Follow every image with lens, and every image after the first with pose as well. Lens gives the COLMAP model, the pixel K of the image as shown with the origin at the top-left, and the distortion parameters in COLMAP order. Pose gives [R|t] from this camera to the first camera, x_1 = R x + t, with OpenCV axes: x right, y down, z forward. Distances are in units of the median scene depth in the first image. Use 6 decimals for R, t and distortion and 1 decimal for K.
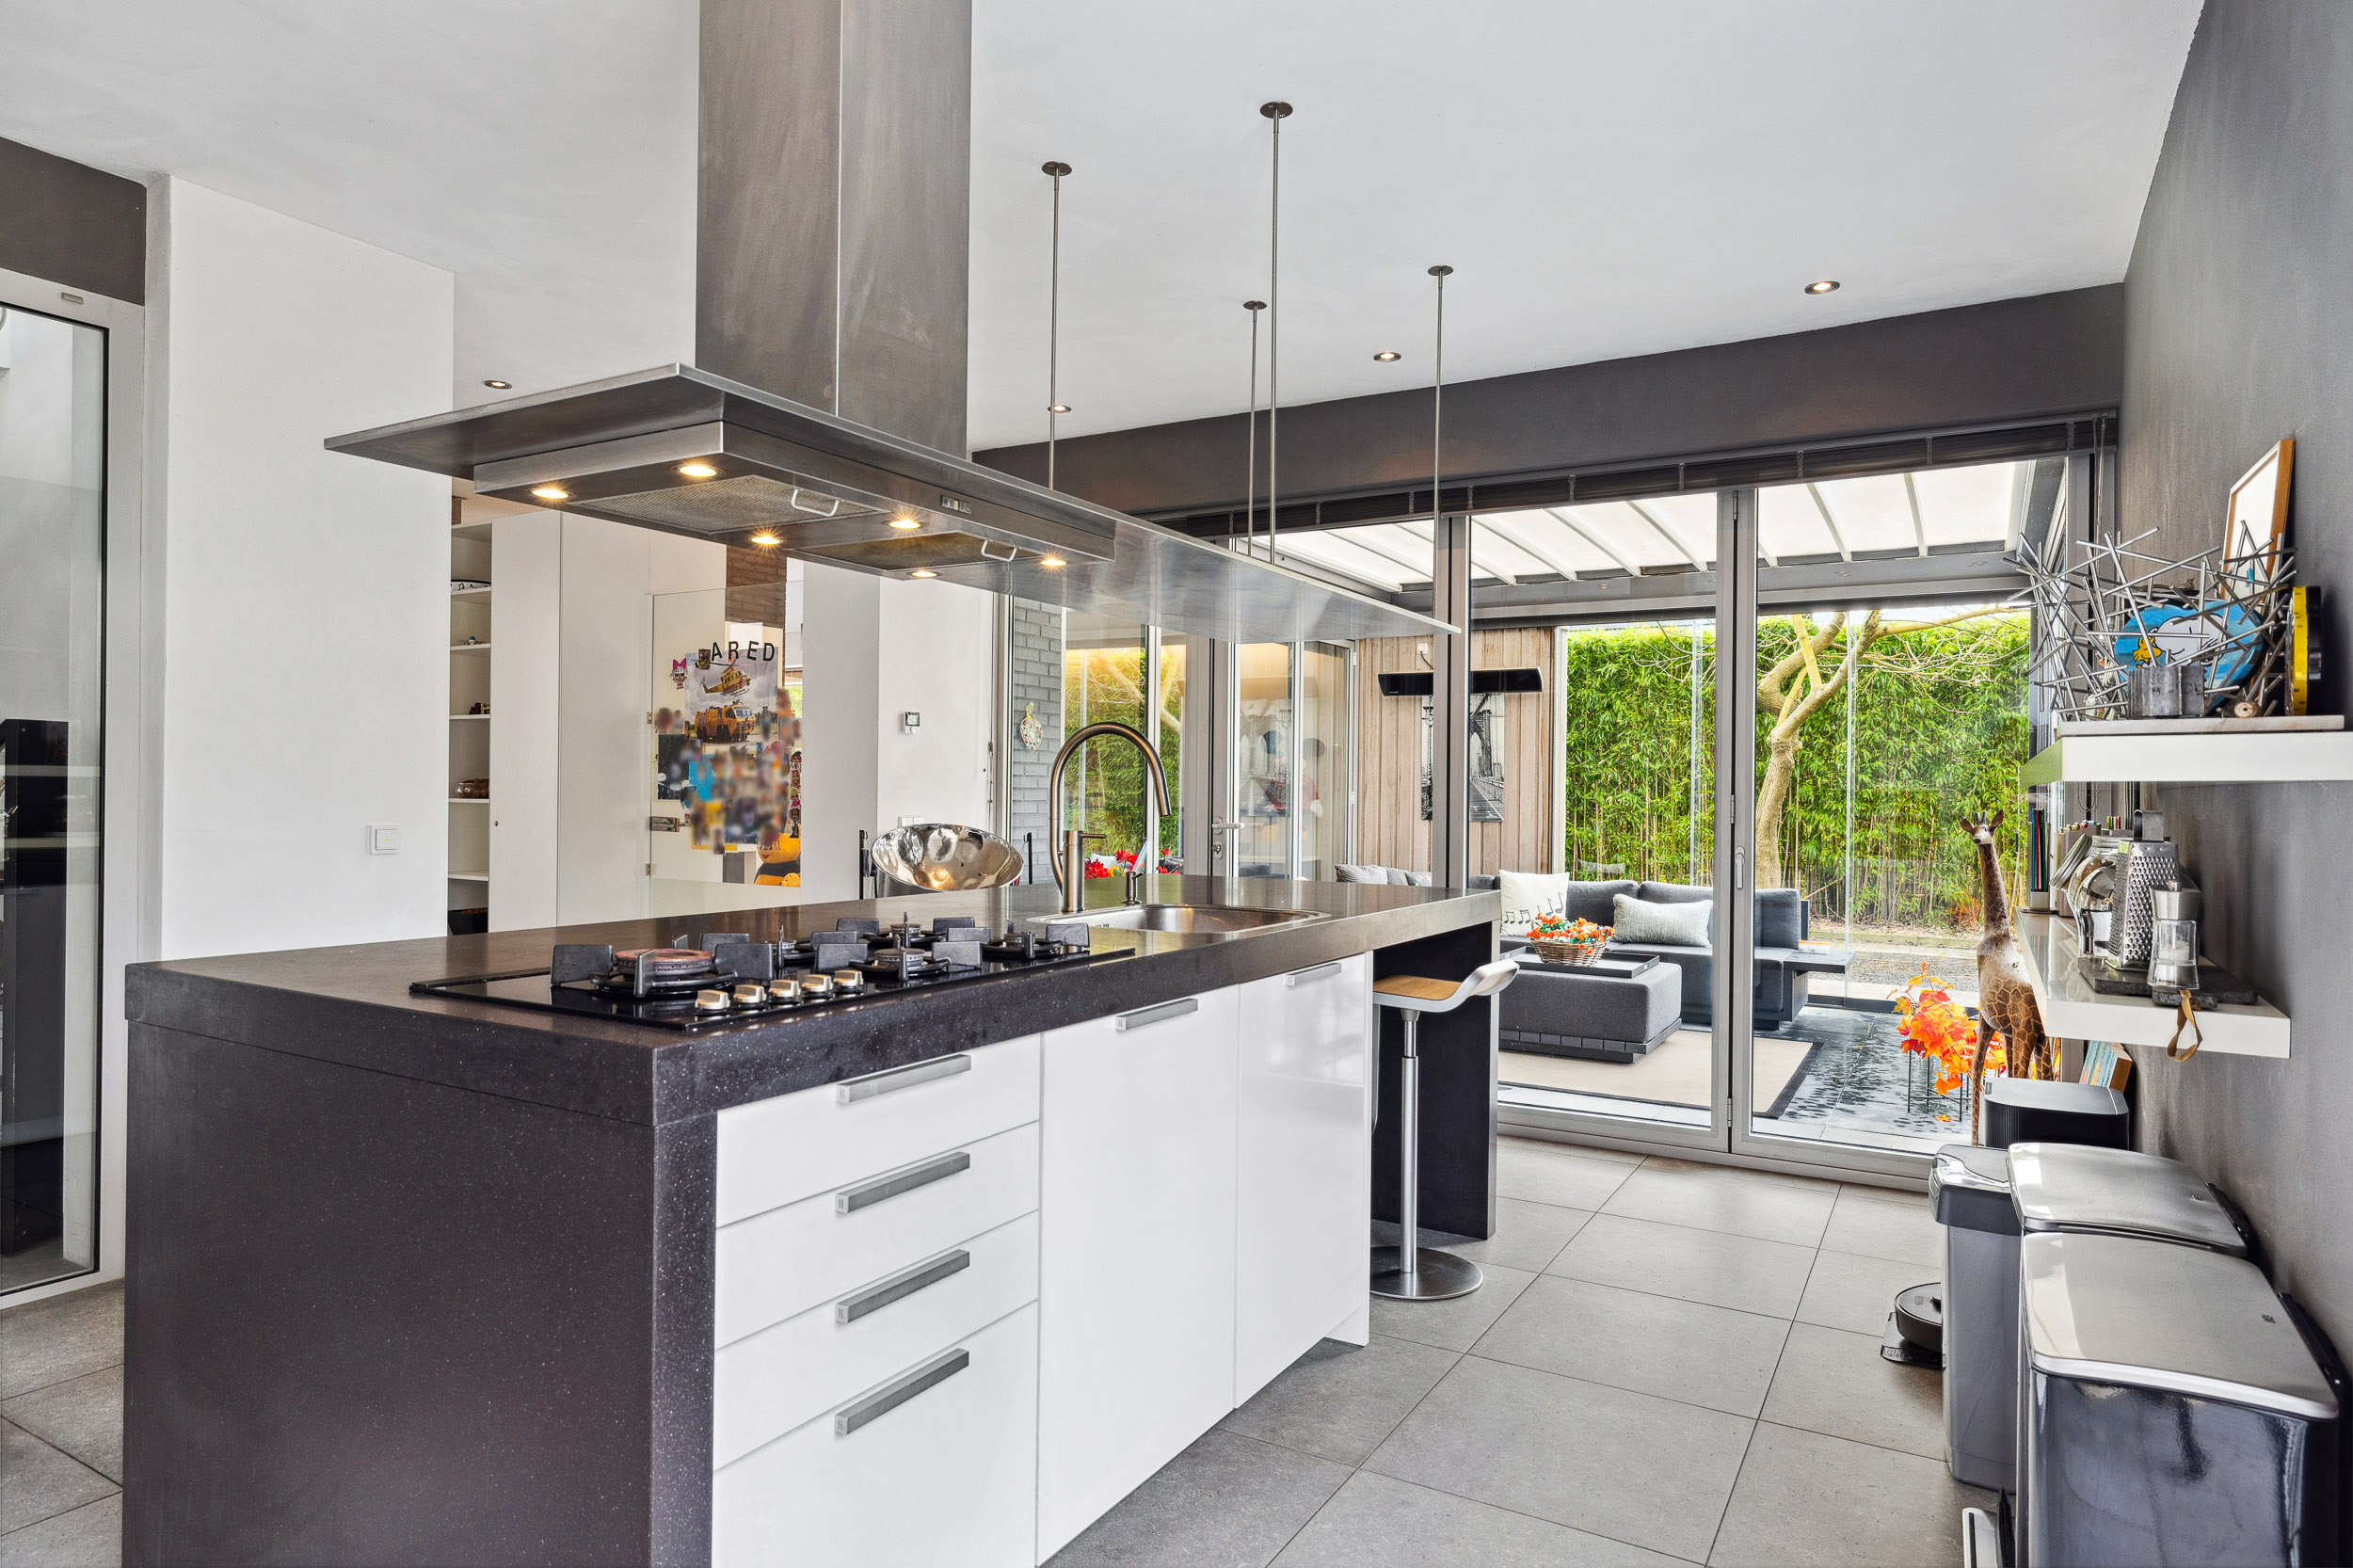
lens RADIAL K [[1384.2, 0, 1177.8], [0, 1384.2, 791.7], [0, 0, 1]] dist [0.008436, 0.001814]
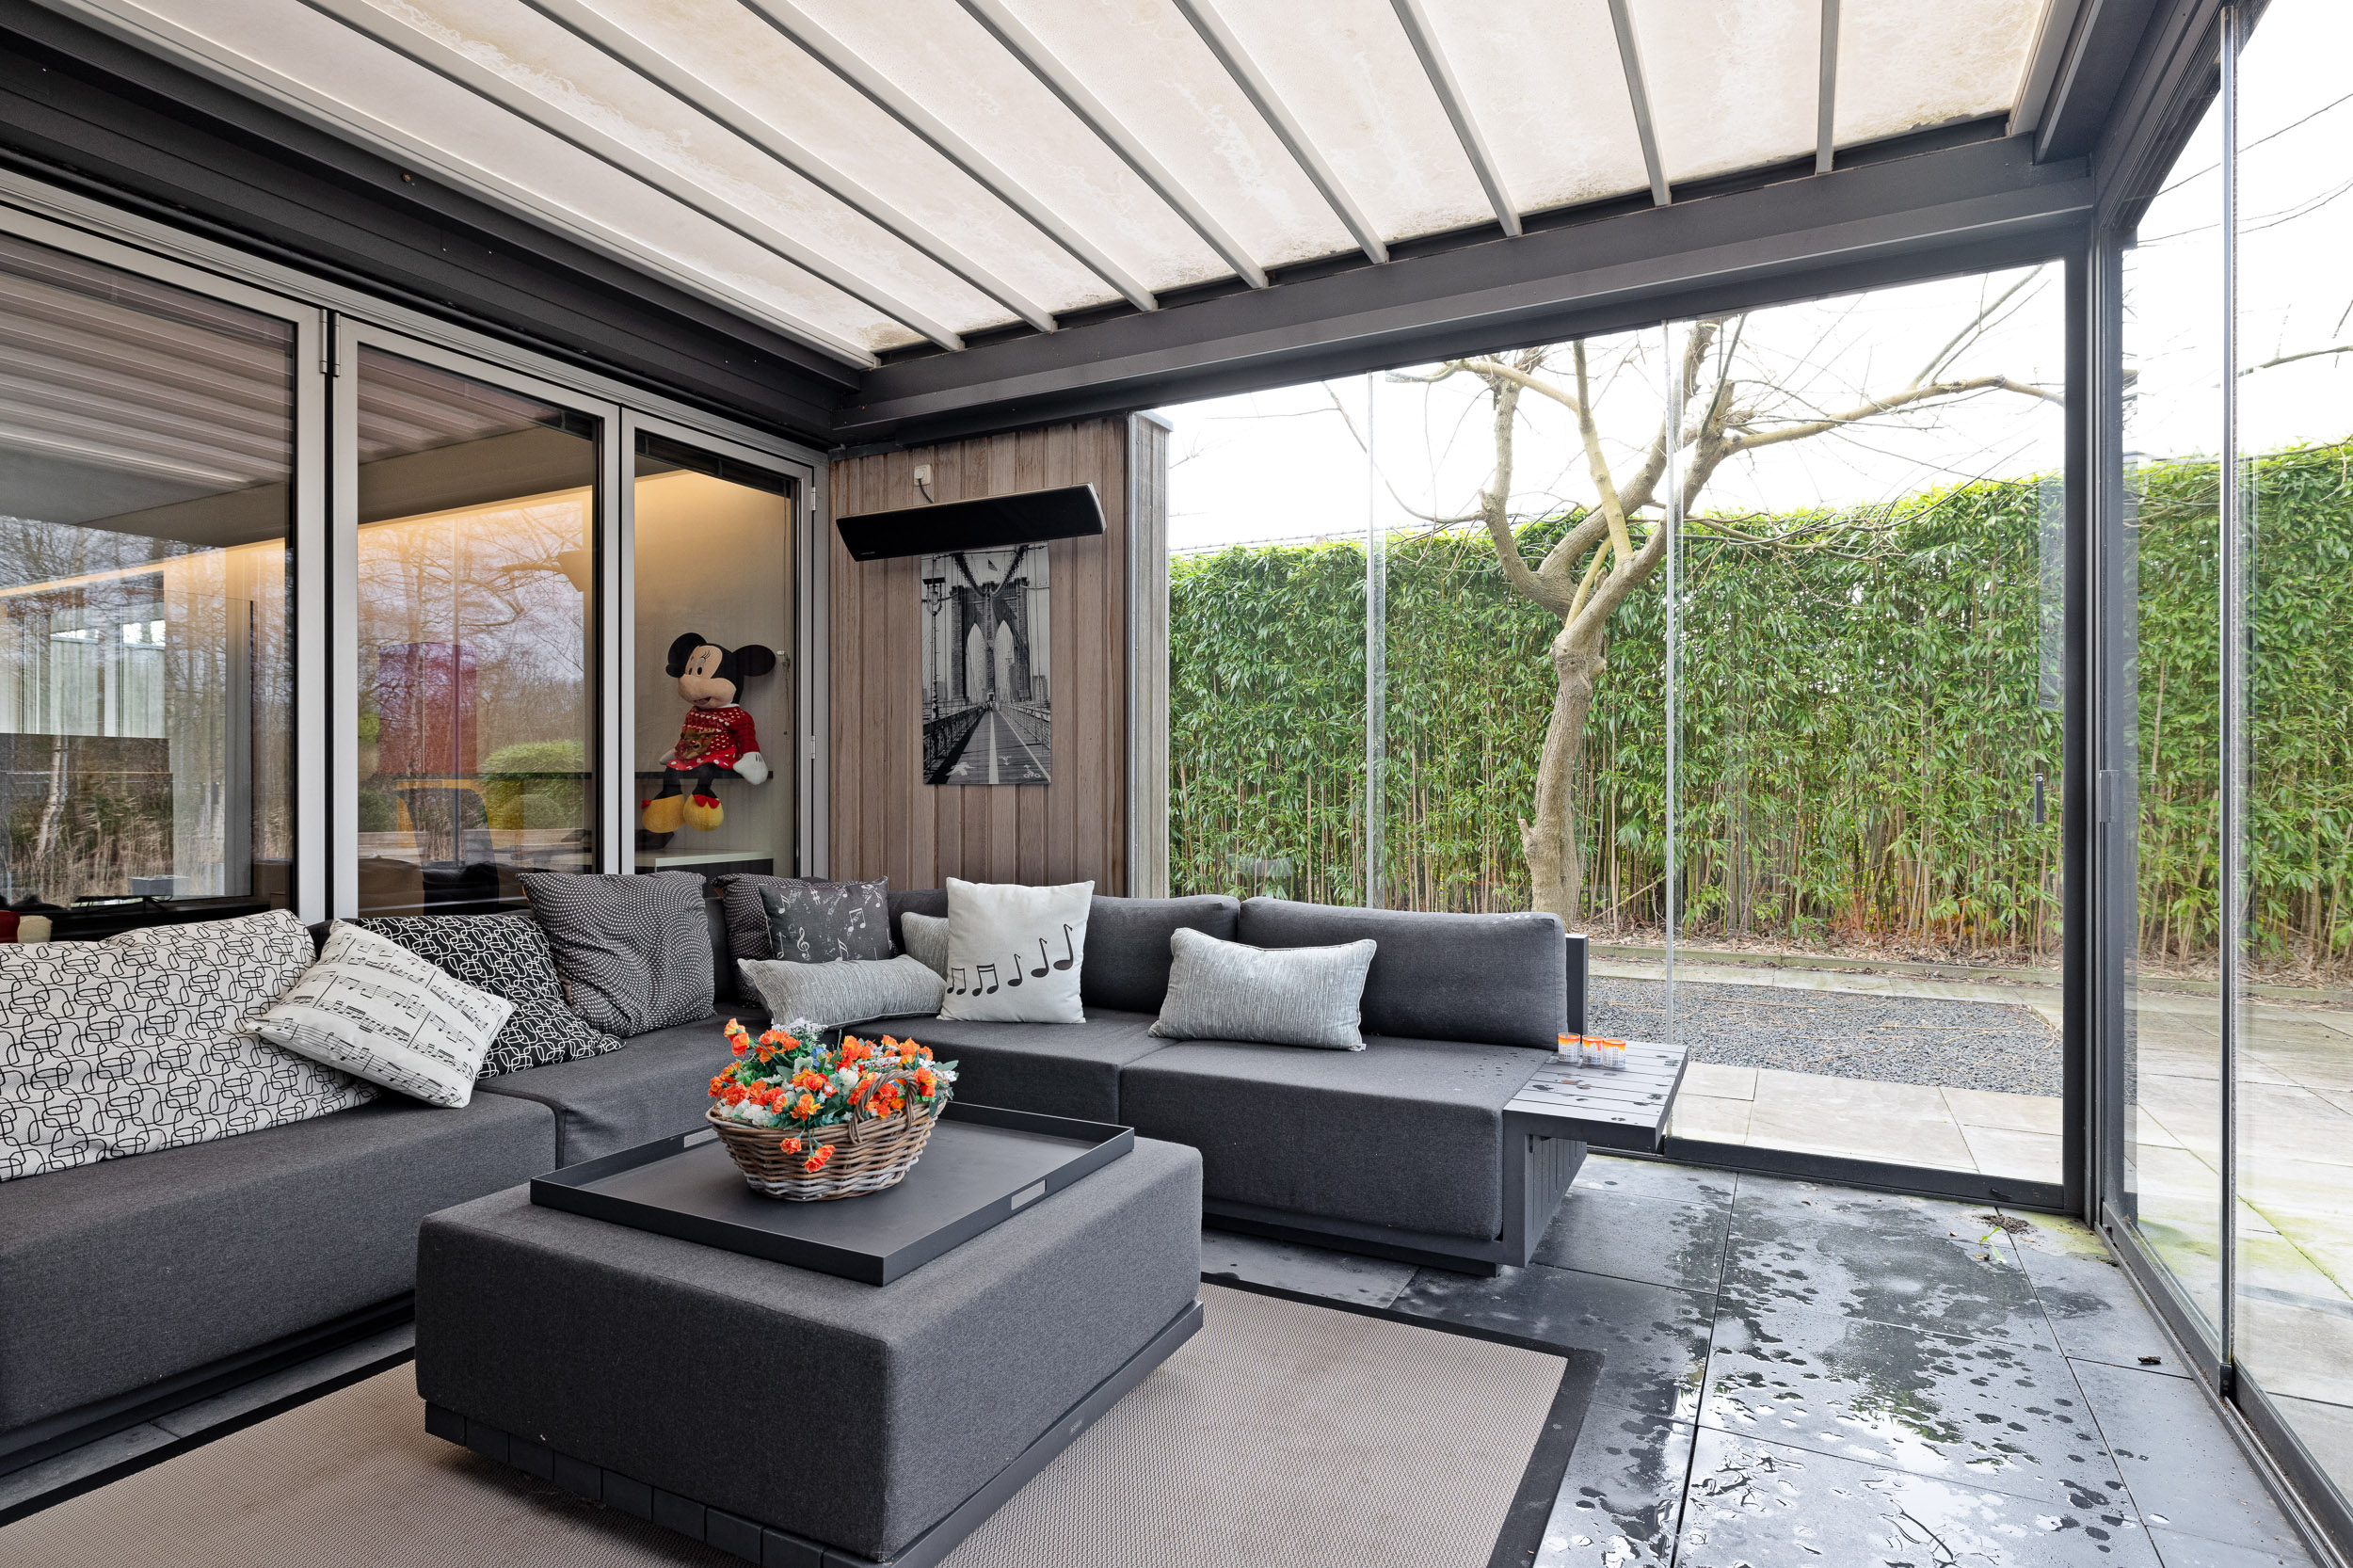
lens RADIAL K [[1247.5, 0, 1167.3], [0, 1247.5, 788.9], [0, 0, 1]] dist [0.001585, -0.000127]
pose [[0.998577, -0.010312, 0.052328, 0.226567], [0.010428, 0.999944, -0.001936, 0.022167], [-0.052305, 0.002479, 0.998628, 0.455940]]
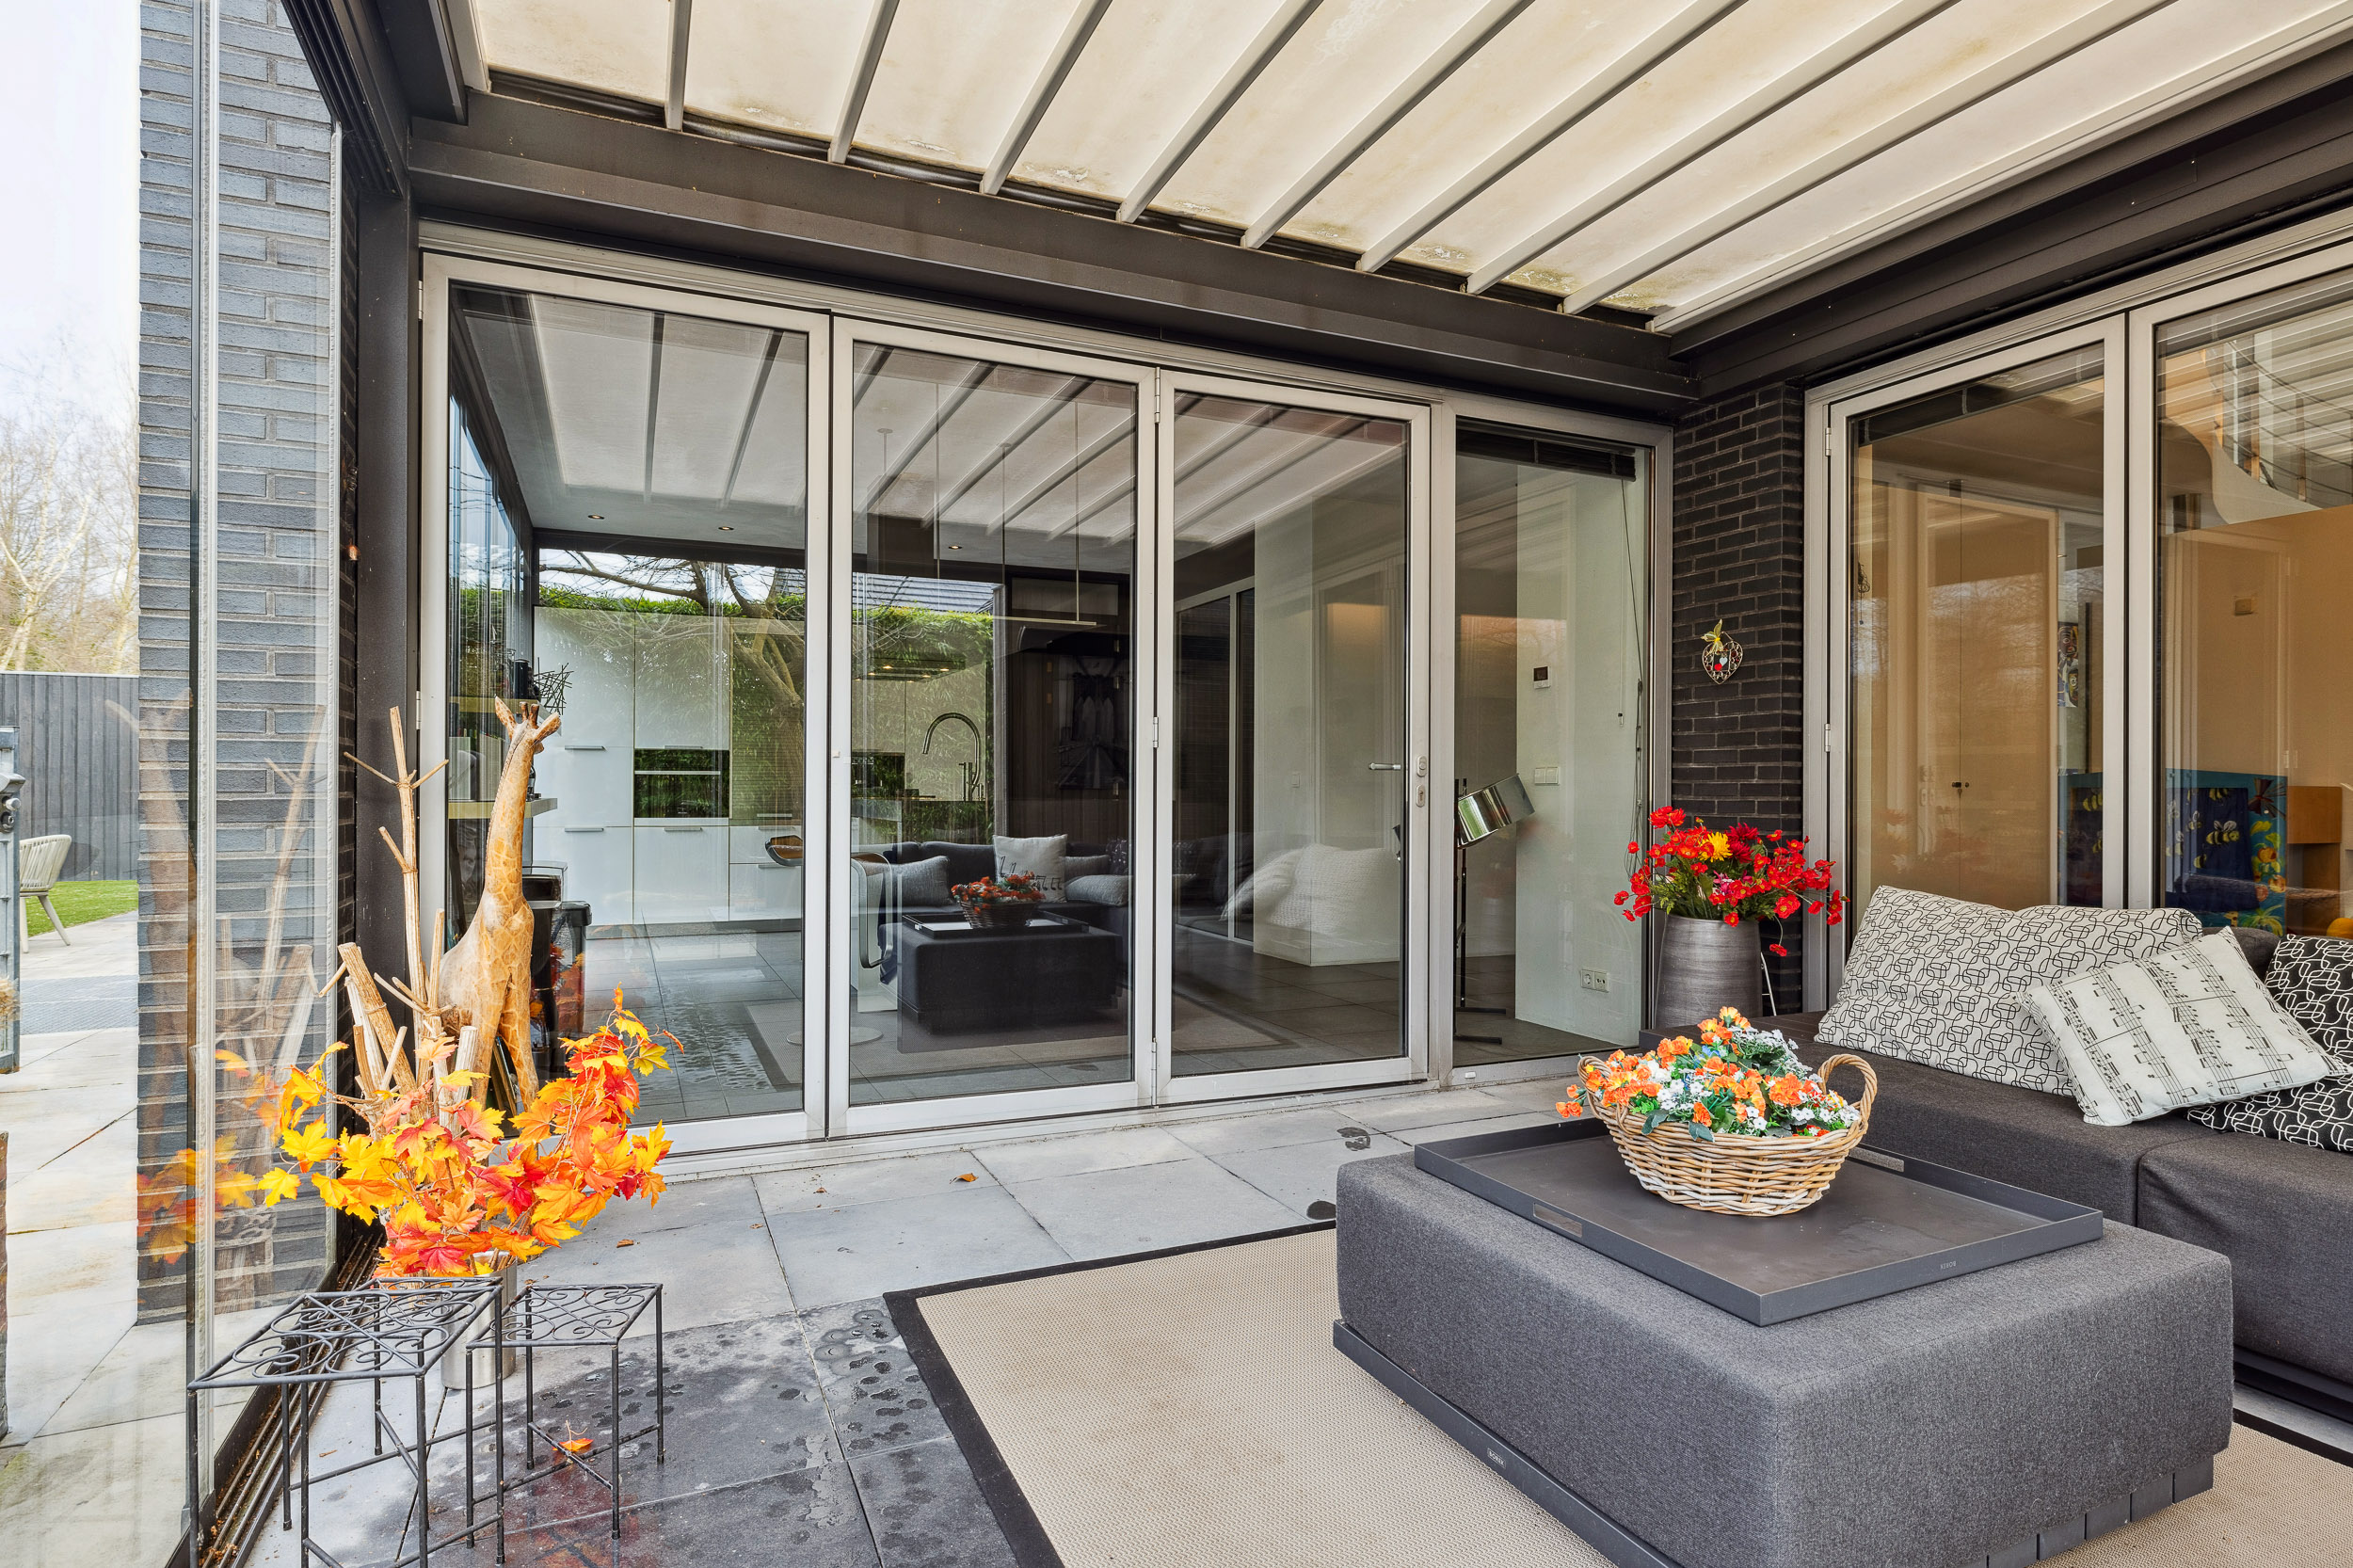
lens RADIAL K [[1247.5, 0, 1183.7], [0, 1247.5, 791.2], [0, 0, 1]] dist [0.001585, -0.000127]
pose [[0.812290, -0.011041, -0.583150, 0.282684], [0.011264, 0.999931, -0.003242, 0.018920], [0.583146, -0.003935, 0.812358, 0.577054]]
